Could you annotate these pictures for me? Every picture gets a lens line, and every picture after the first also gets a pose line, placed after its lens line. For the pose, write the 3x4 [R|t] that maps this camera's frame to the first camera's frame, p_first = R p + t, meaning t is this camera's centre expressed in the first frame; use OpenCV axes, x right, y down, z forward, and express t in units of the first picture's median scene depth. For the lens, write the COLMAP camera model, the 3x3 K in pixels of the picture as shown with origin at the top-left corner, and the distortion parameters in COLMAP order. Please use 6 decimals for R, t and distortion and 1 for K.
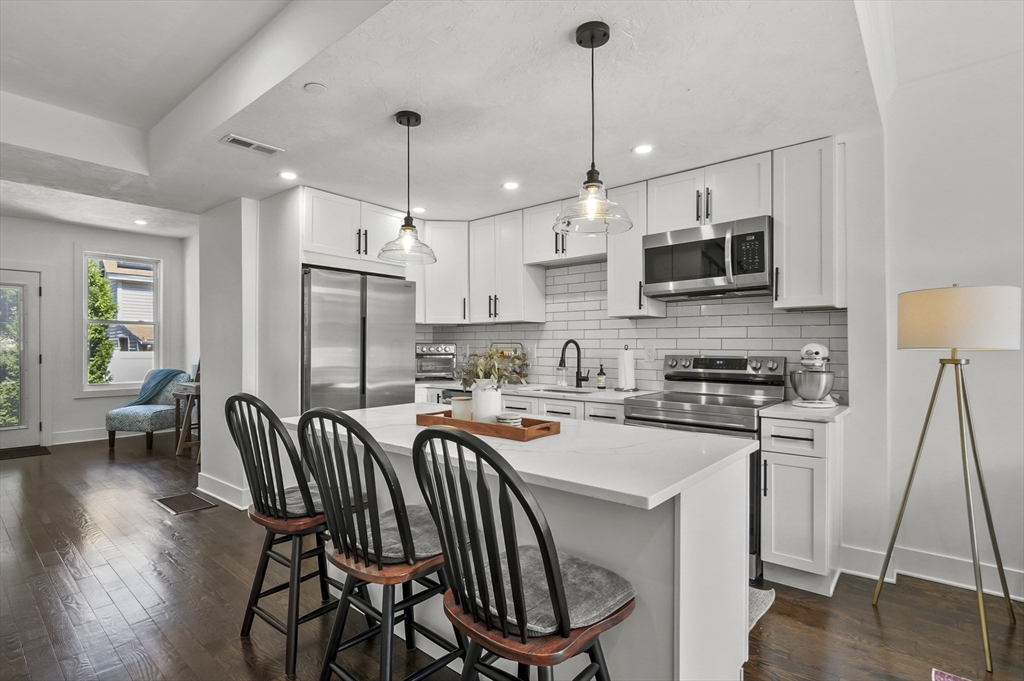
lens RADIAL K [[501.3, 0, 512.0], [0, 501.3, 340.5], [0, 0, 1]] dist [-0.002200, -0.000926]
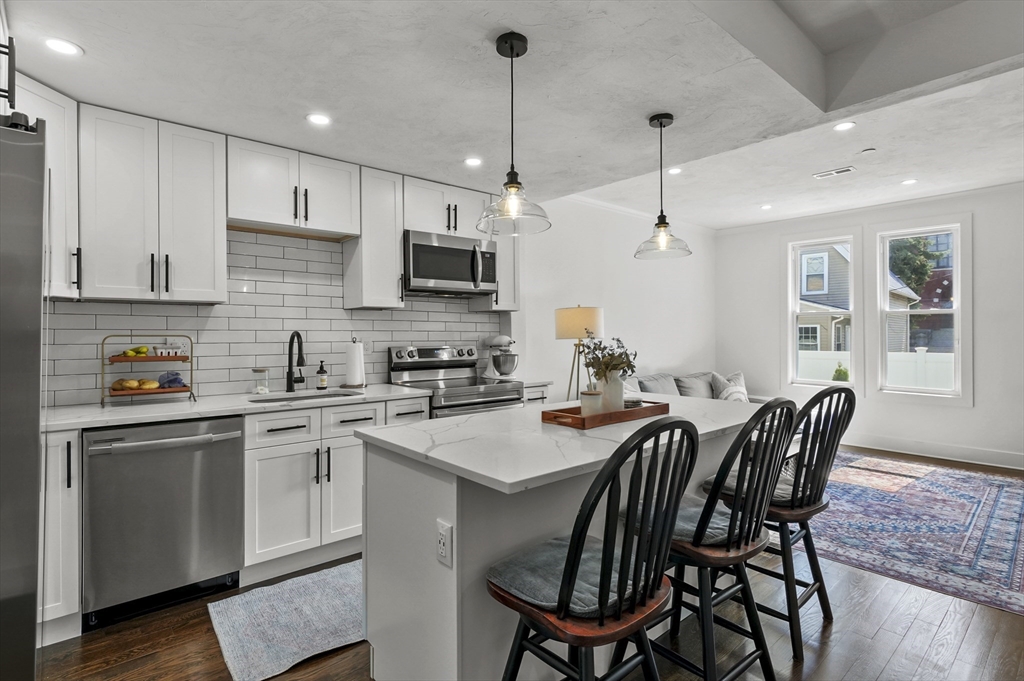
lens RADIAL K [[501.3, 0, 512.0], [0, 501.3, 340.5], [0, 0, 1]] dist [-0.002200, -0.000926]
pose [[0.145917, -0.010338, 0.989243, -0.672072], [-0.005137, 0.999924, 0.011207, 0.002727], [-0.989283, -0.006717, 0.145853, 0.610561]]
